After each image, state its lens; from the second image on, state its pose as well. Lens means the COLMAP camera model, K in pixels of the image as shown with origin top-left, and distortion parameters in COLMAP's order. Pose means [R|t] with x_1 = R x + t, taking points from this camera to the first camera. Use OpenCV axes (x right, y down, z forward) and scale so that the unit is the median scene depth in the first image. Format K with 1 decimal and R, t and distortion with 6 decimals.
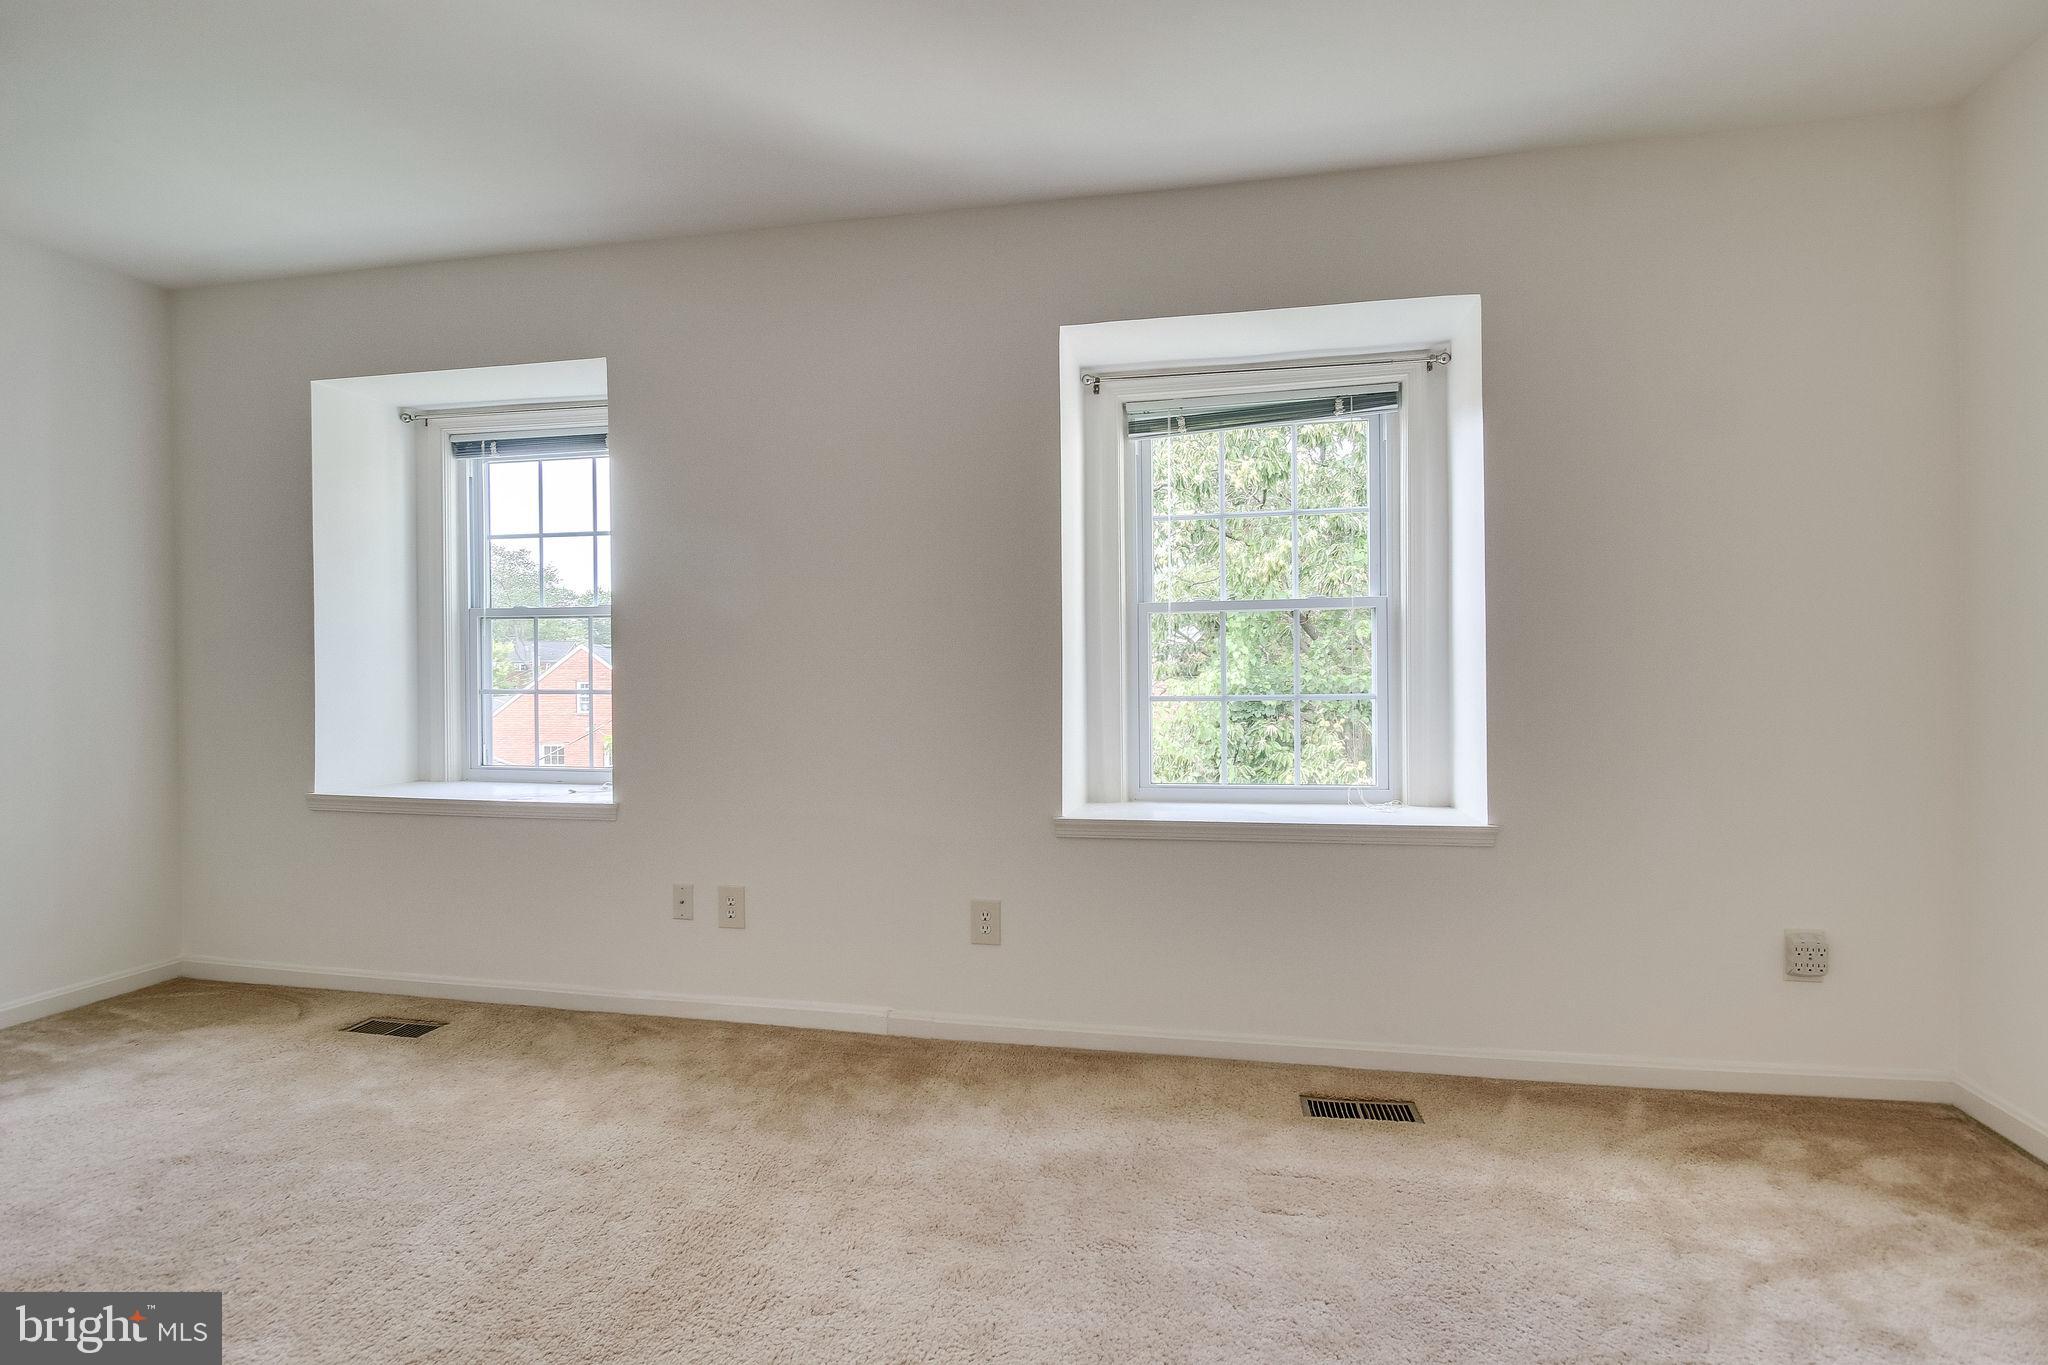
lens RADIAL K [[1000.3, 0, 1029.4], [0, 1000.3, 668.8], [0, 0, 1]] dist [0.004655, -0.012315]
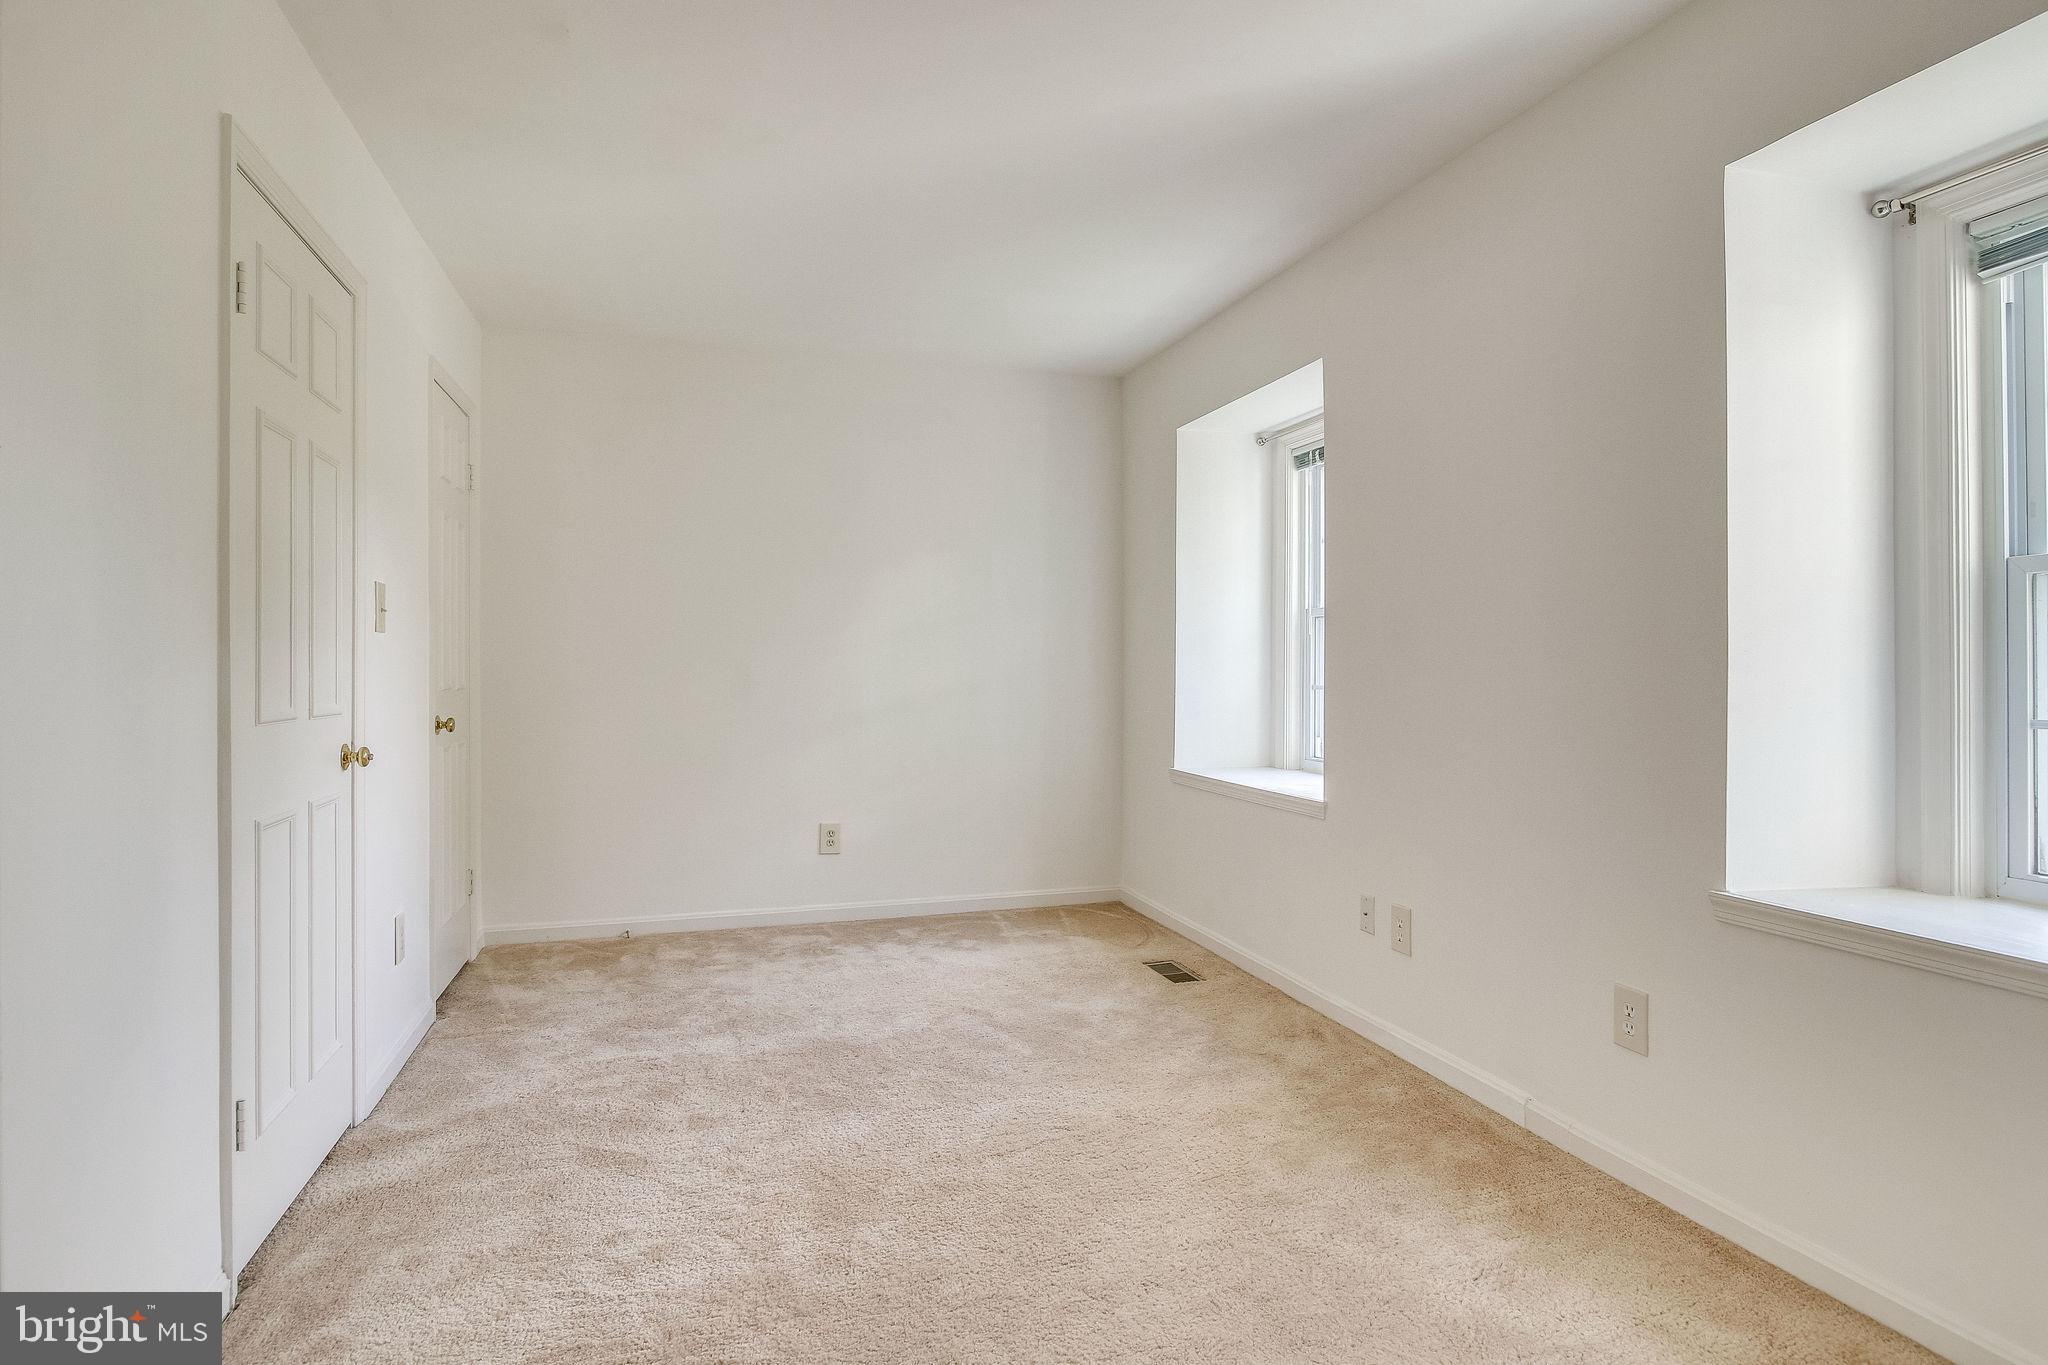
lens RADIAL K [[1120.4, 0, 1039.8], [0, 1120.4, 648.7], [0, 0, 1]] dist [0.007357, -0.011816]
pose [[0.488080, -0.009282, -0.872750, 0.448921], [-0.001904, 0.999930, -0.011699, -0.004703], [0.872797, 0.007372, 0.488028, 0.221979]]
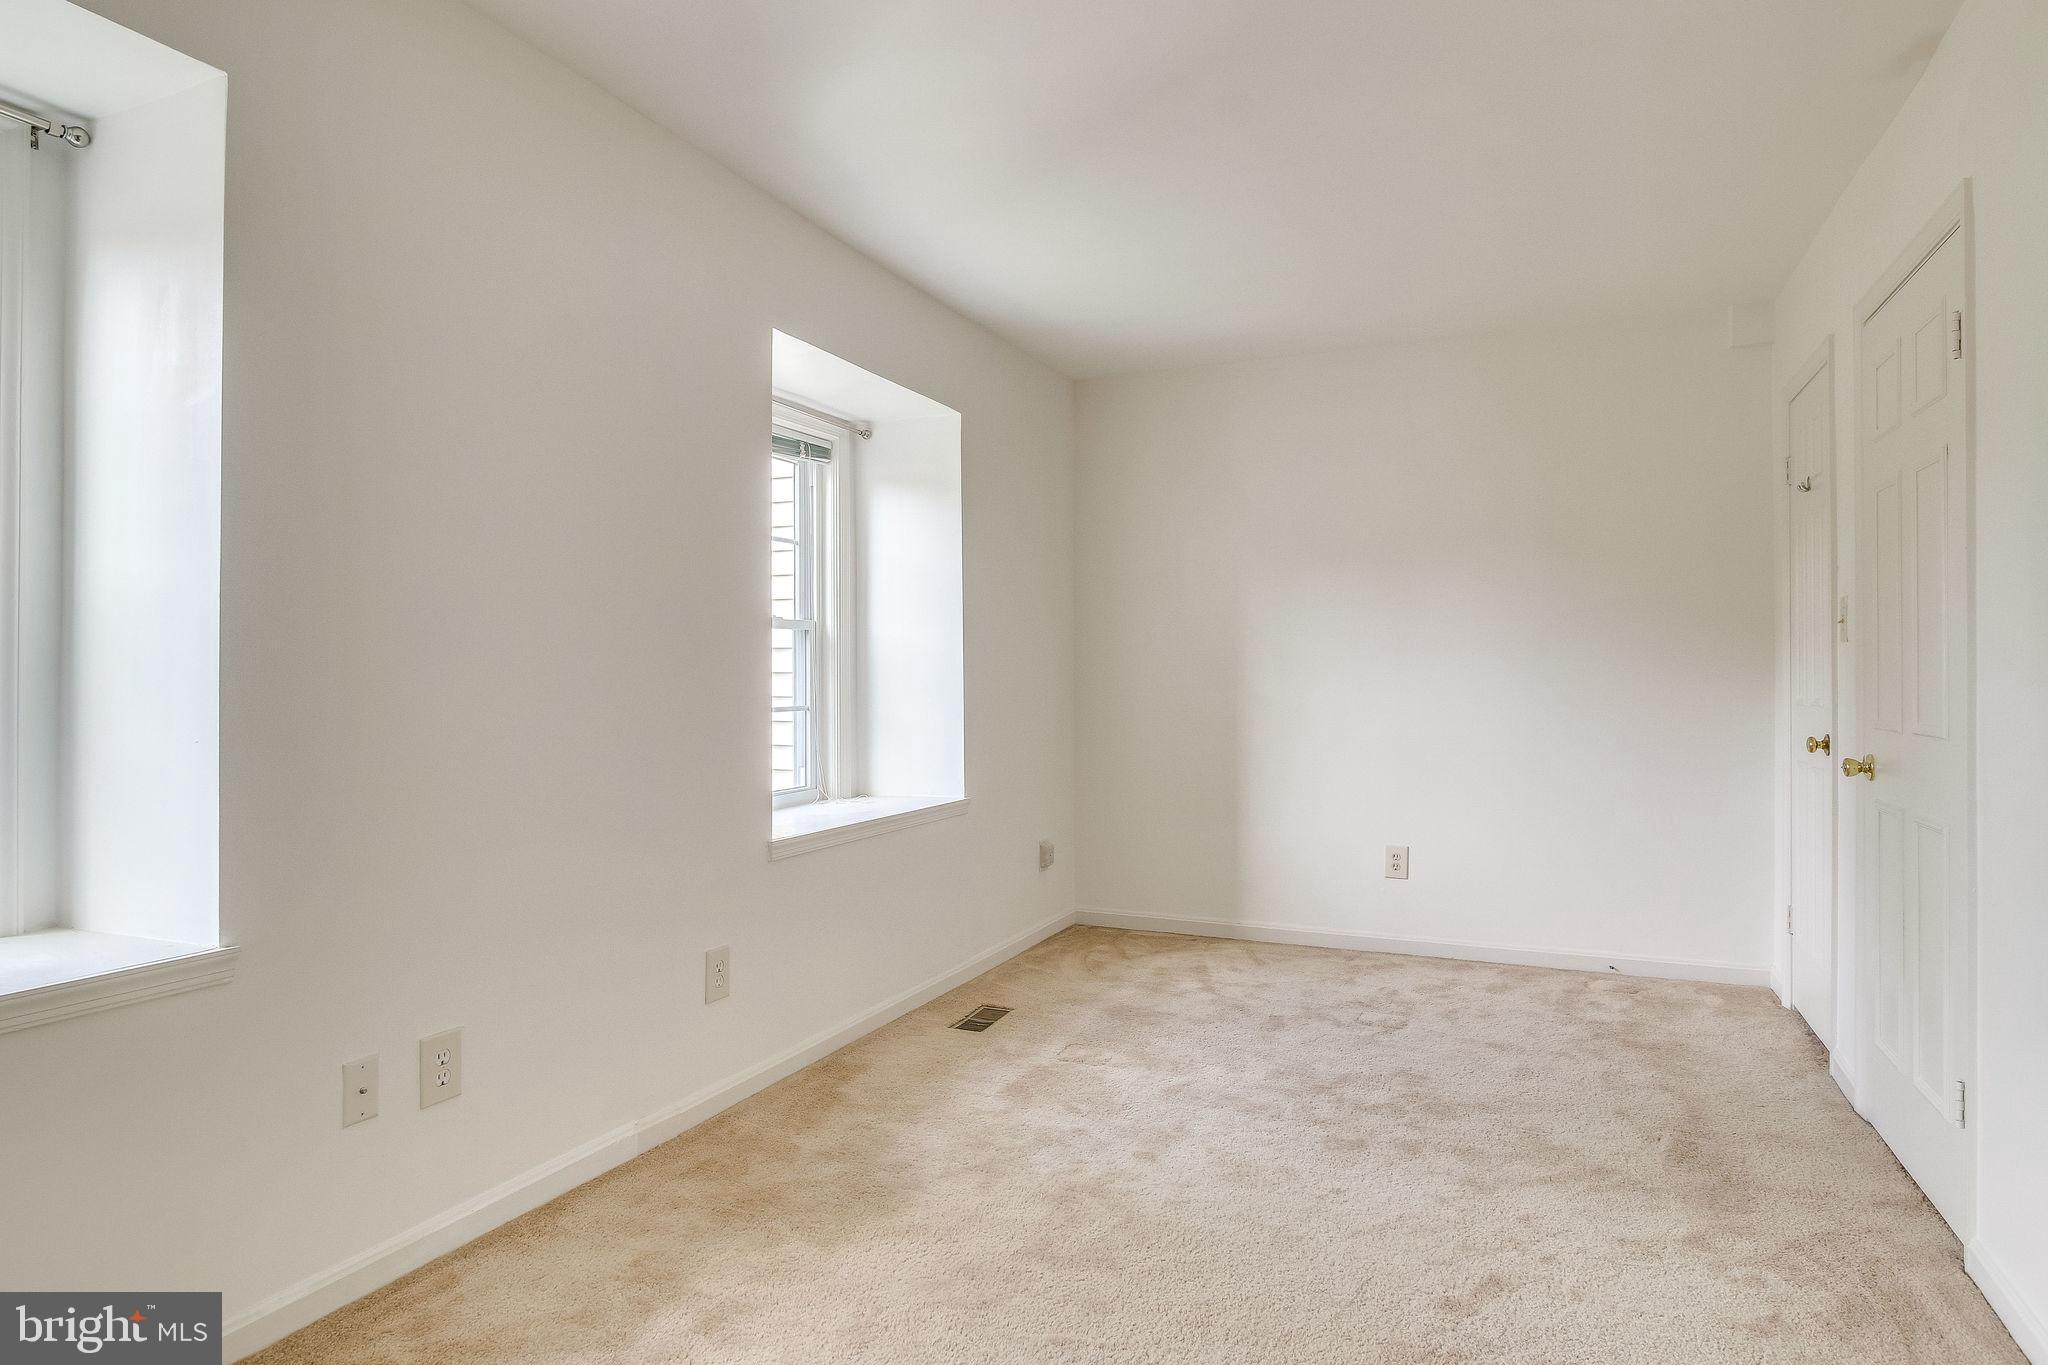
lens RADIAL K [[1141.7, 0, 1018.6], [0, 1141.7, 662.6], [0, 0, 1]] dist [0.004483, -0.012923]
pose [[0.225973, 0.018785, 0.973952, -0.943995], [-0.003060, 0.999823, -0.018574, -0.000848], [-0.974129, 0.001217, 0.225991, 0.509758]]
